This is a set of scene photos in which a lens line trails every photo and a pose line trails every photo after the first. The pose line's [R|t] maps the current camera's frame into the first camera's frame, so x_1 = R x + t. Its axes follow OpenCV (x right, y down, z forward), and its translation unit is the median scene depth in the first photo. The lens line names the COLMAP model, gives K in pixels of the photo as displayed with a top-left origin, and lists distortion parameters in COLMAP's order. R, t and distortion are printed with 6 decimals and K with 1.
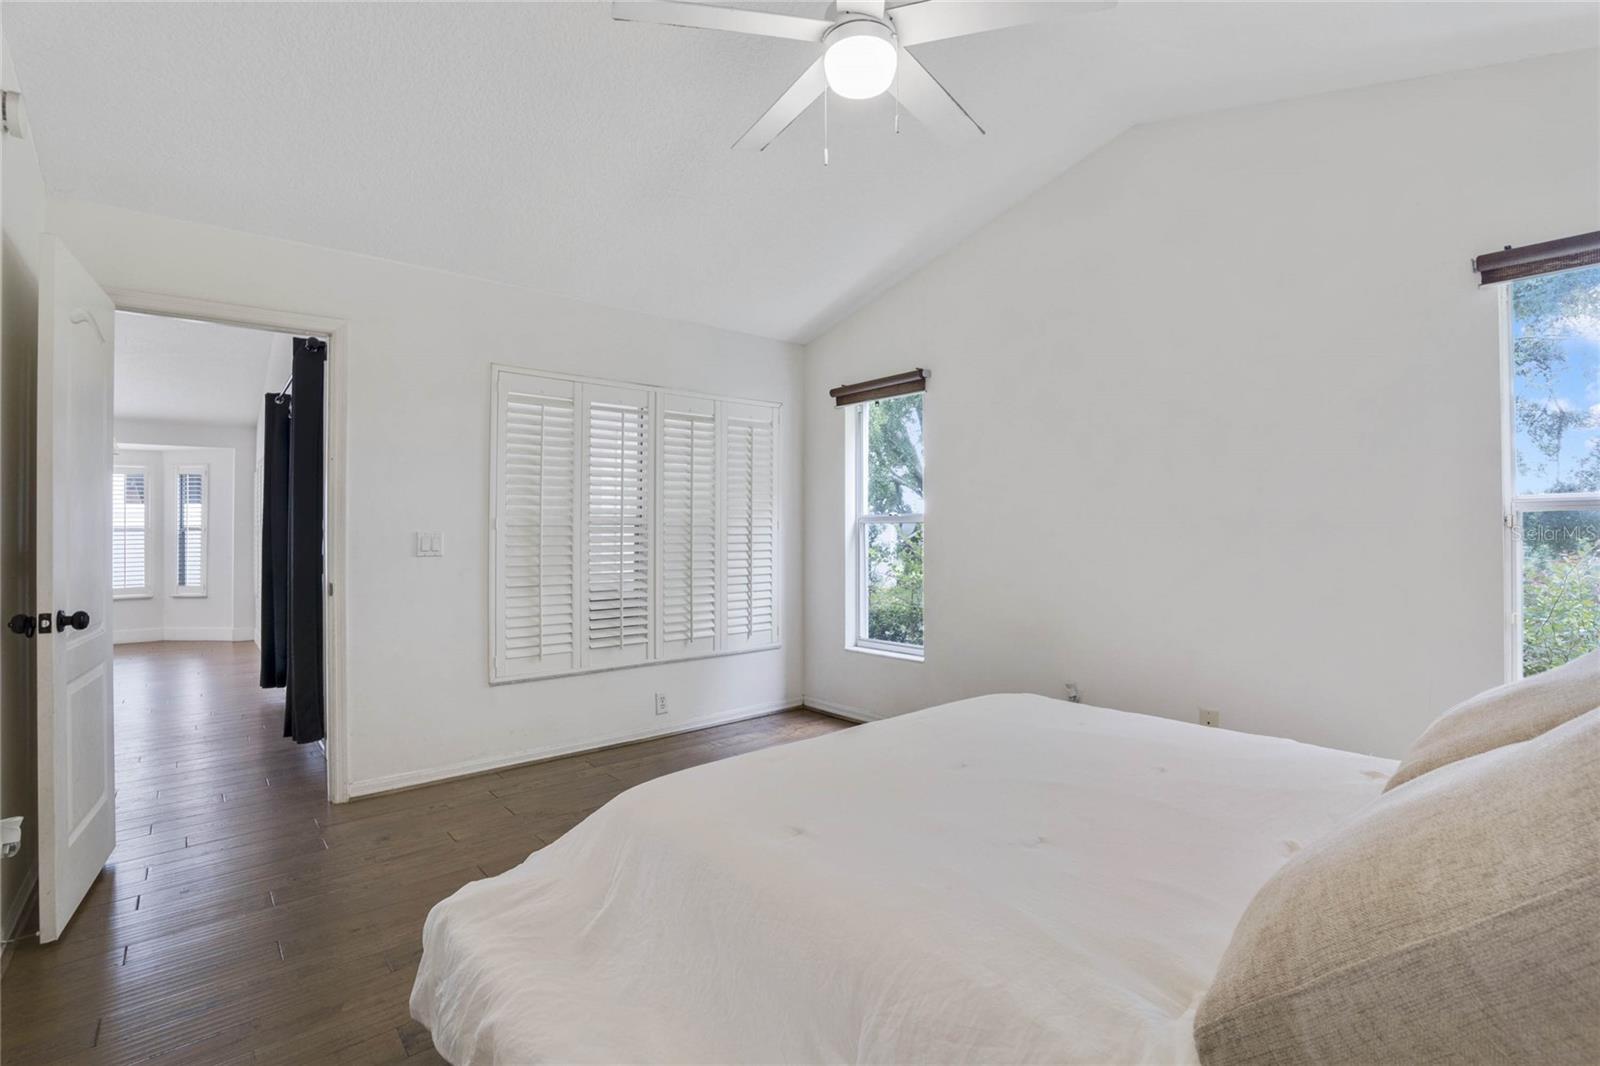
lens RADIAL K [[734.1, 0, 808.3], [0, 734.1, 534.5], [0, 0, 1]] dist [-0.066300, 0.024354]
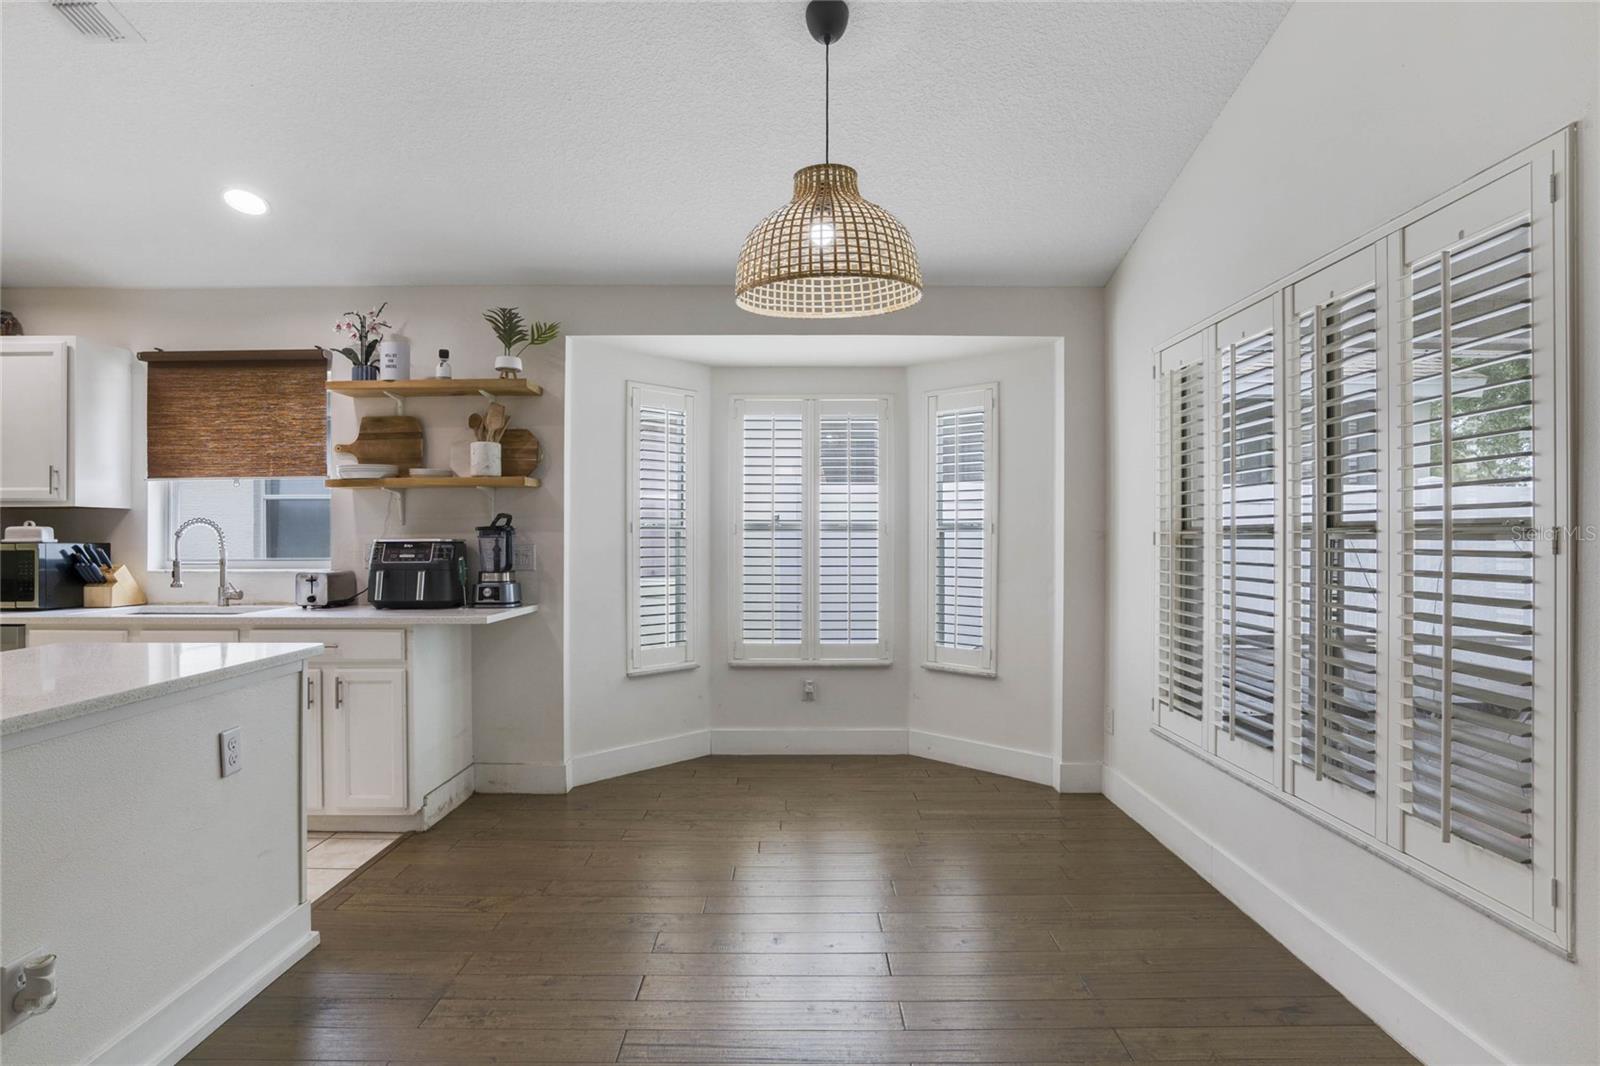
lens RADIAL K [[827.7, 0, 800.0], [0, 827.7, 533.0], [0, 0, 1]] dist [-0.059607, 0.027080]
pose [[0.779118, -0.000837, -0.626876, -0.617169], [-0.002245, 0.999989, -0.004126, -0.001453], [0.626873, 0.004622, 0.779108, 0.510923]]
